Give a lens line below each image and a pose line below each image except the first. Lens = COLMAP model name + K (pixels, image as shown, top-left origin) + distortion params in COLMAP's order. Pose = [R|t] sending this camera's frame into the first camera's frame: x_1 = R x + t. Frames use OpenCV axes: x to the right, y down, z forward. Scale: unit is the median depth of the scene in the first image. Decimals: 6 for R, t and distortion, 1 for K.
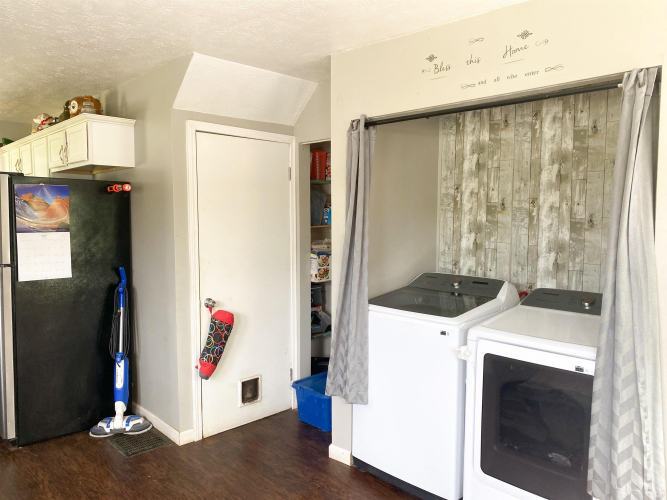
lens RADIAL K [[505.1, 0, 333.5], [0, 505.1, 250.0], [0, 0, 1]] dist [0.001346, -0.004898]
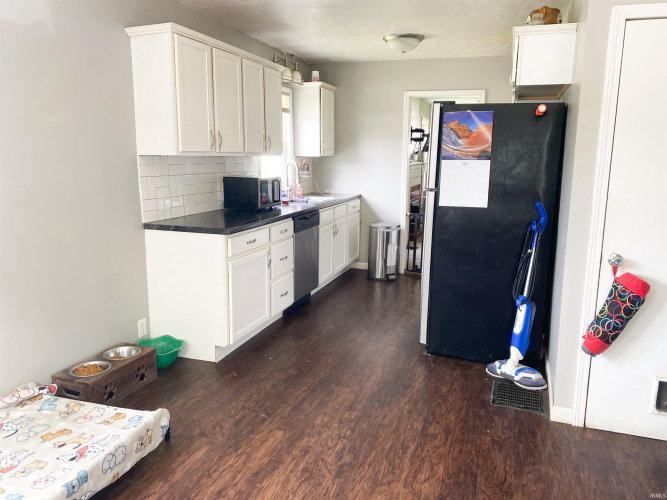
lens RADIAL K [[505.1, 0, 333.5], [0, 505.1, 250.0], [0, 0, 1]] dist [0.001346, -0.004898]
pose [[0.449827, 0.172680, -0.876263, 0.217047], [-0.073403, 0.984959, 0.156419, 0.003830], [0.890094, -0.006041, 0.455736, 0.293622]]
